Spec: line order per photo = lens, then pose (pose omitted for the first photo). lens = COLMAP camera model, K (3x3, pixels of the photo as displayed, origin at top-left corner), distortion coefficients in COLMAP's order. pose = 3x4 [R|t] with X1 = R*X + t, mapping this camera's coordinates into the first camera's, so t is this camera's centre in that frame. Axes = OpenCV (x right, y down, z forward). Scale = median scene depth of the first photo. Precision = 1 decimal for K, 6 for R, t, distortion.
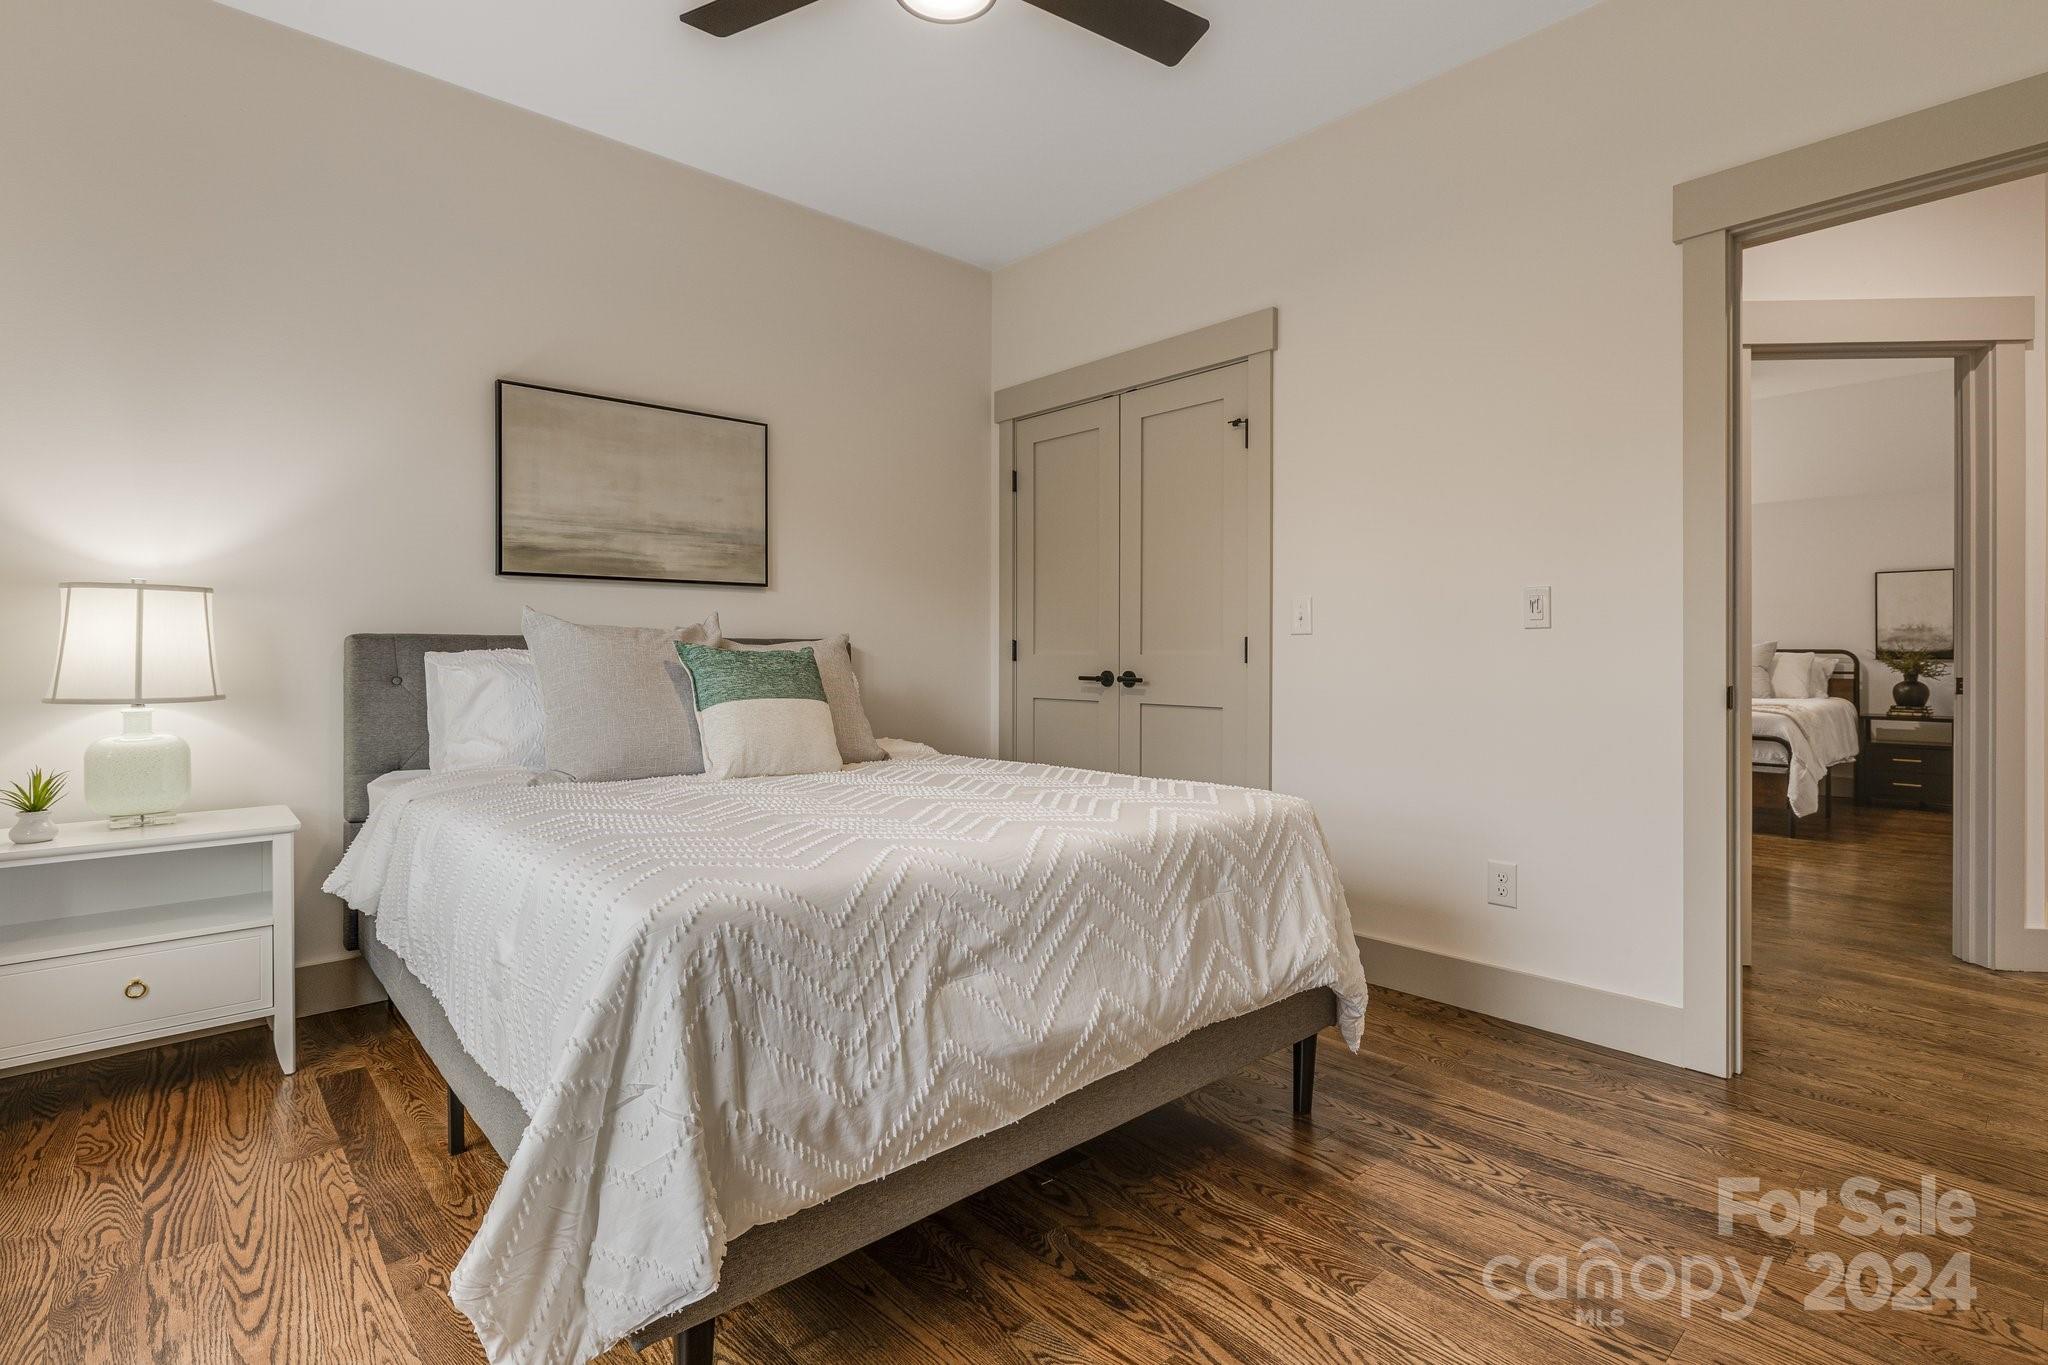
lens RADIAL K [[958.3, 0, 1024.6], [0, 958.3, 661.6], [0, 0, 1]] dist [-0.004156, 0.000842]
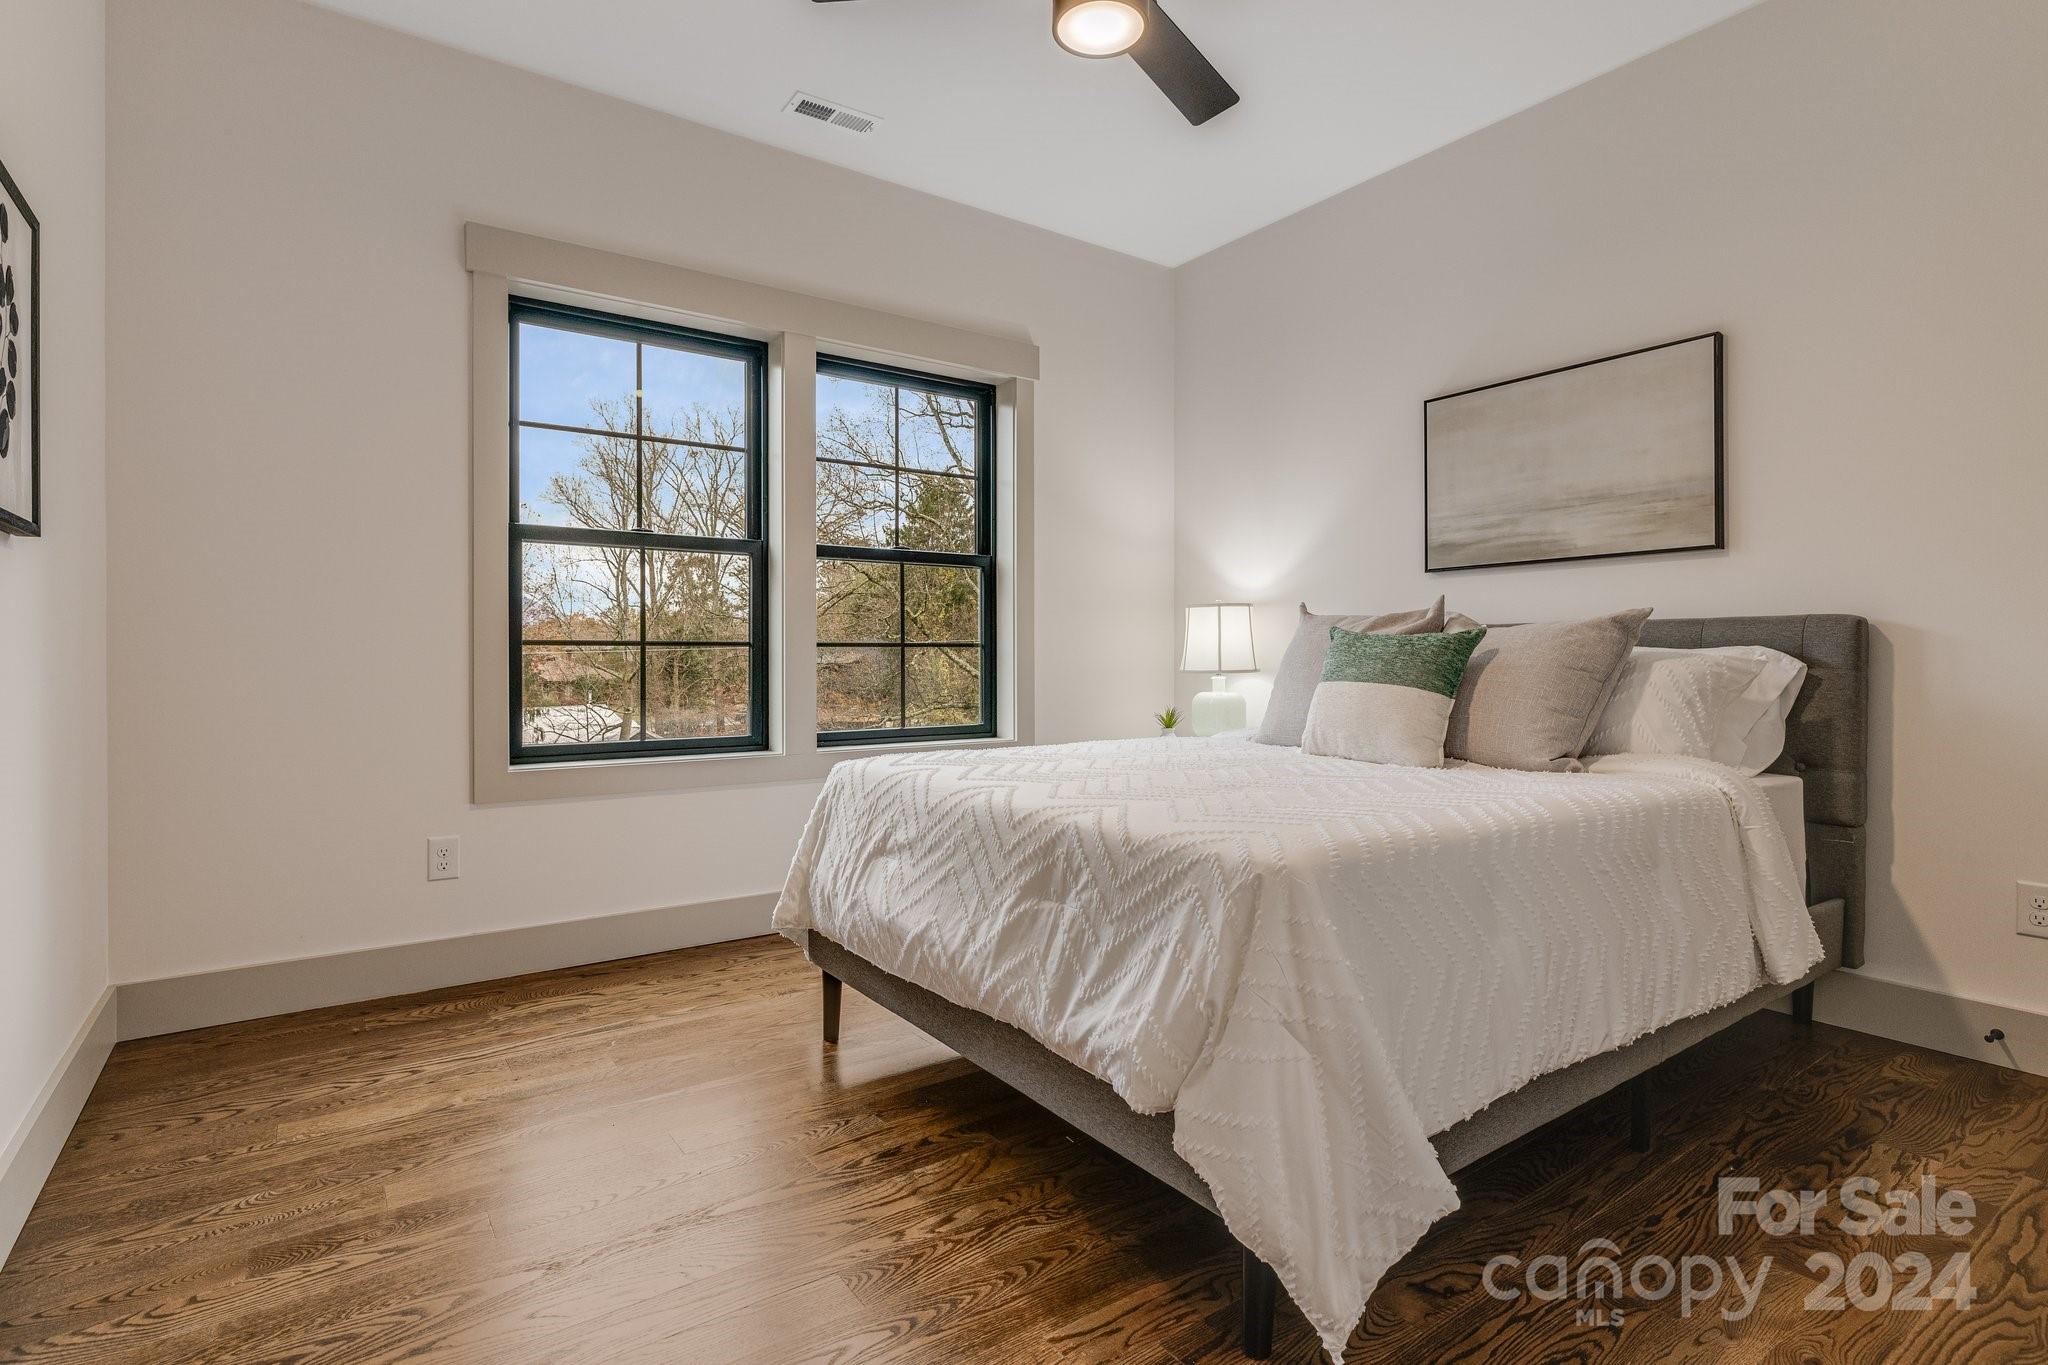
lens RADIAL K [[1015.8, 0, 1040.8], [0, 1015.8, 653.6], [0, 0, 1]] dist [0.002310, -0.000030]
pose [[-0.105006, -0.001884, -0.994470, 1.052443], [-0.005468, 0.999984, -0.001317, 0.015067], [0.994457, 0.005300, -0.105015, 1.009628]]
